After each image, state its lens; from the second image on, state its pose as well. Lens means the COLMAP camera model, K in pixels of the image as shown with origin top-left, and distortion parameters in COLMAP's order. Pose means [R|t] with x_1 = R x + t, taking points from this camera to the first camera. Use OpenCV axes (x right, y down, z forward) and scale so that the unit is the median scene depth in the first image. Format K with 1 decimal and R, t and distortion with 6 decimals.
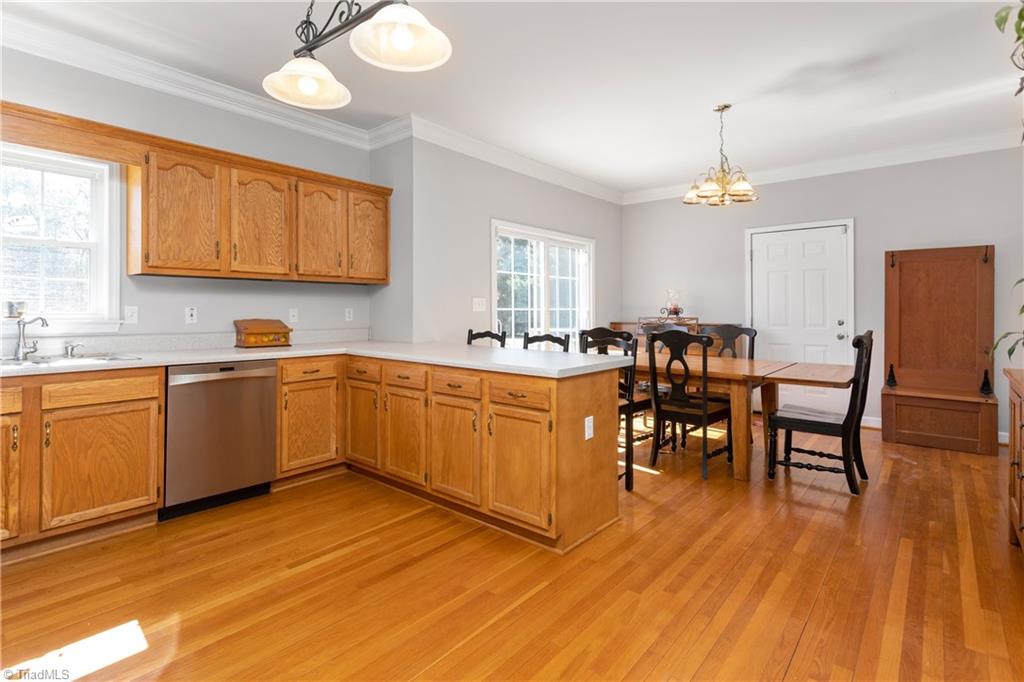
lens RADIAL K [[509.4, 0, 502.5], [0, 509.4, 307.5], [0, 0, 1]] dist [0.001910, 0.000809]
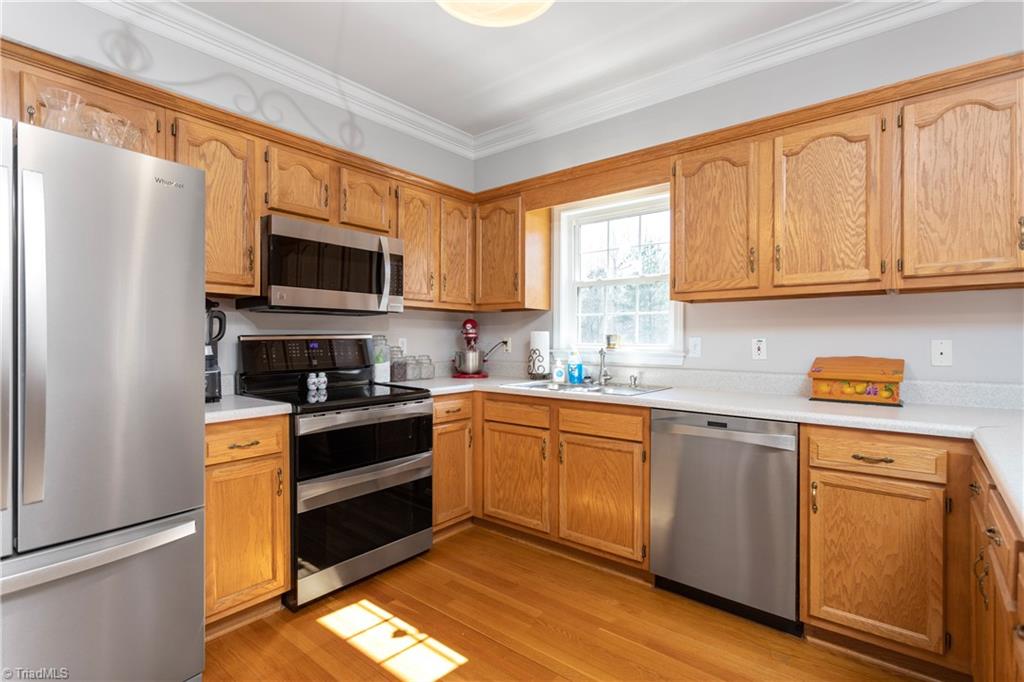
lens RADIAL K [[489.3, 0, 513.0], [0, 489.3, 342.7], [0, 0, 1]] dist [0.001102, 0.000325]
pose [[0.020525, 0.002774, -0.999785, 0.117959], [0.001539, 0.999995, 0.002806, 0.002752], [0.999788, -0.001597, 0.020521, 0.579731]]
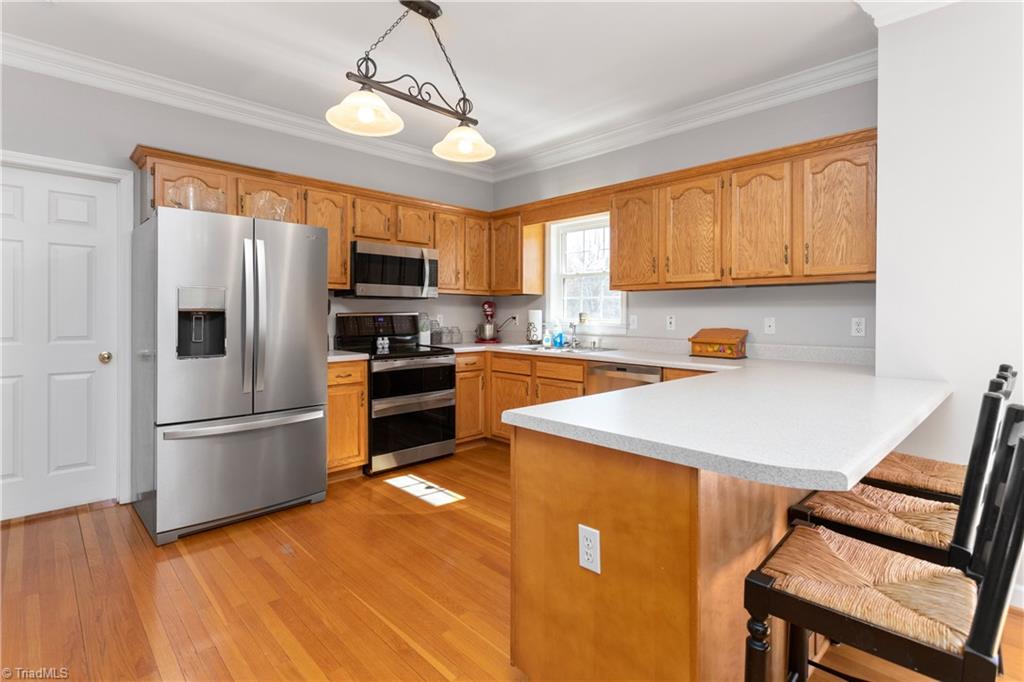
lens RADIAL K [[493.5, 0, 512.2], [0, 493.5, 318.4], [0, 0, 1]] dist [-0.000092, 0.000032]
pose [[-0.097141, 0.004837, -0.995259, 0.498563], [-0.001033, 0.999987, 0.004961, -0.000379], [0.995270, 0.001510, -0.097135, 0.714771]]
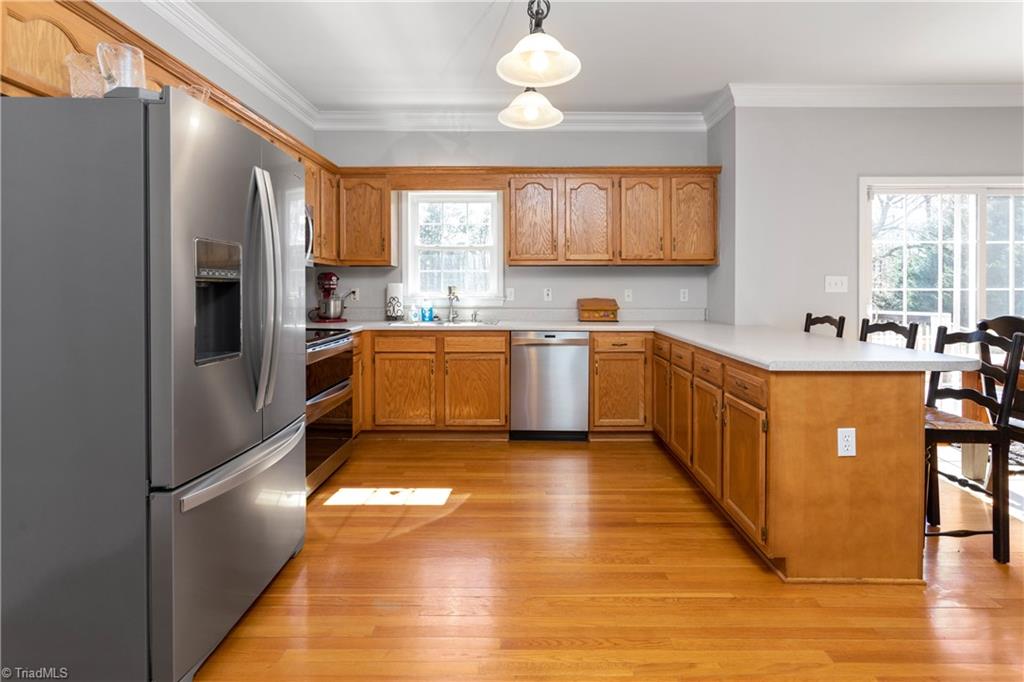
lens RADIAL K [[501.8, 0, 514.8], [0, 501.8, 299.5], [0, 0, 1]] dist [-0.000456, 0.000093]
pose [[0.641296, 0.011804, -0.767203, 0.316455], [0.005394, 0.999788, 0.019891, 0.000742], [0.767275, -0.016895, 0.641096, 0.094138]]
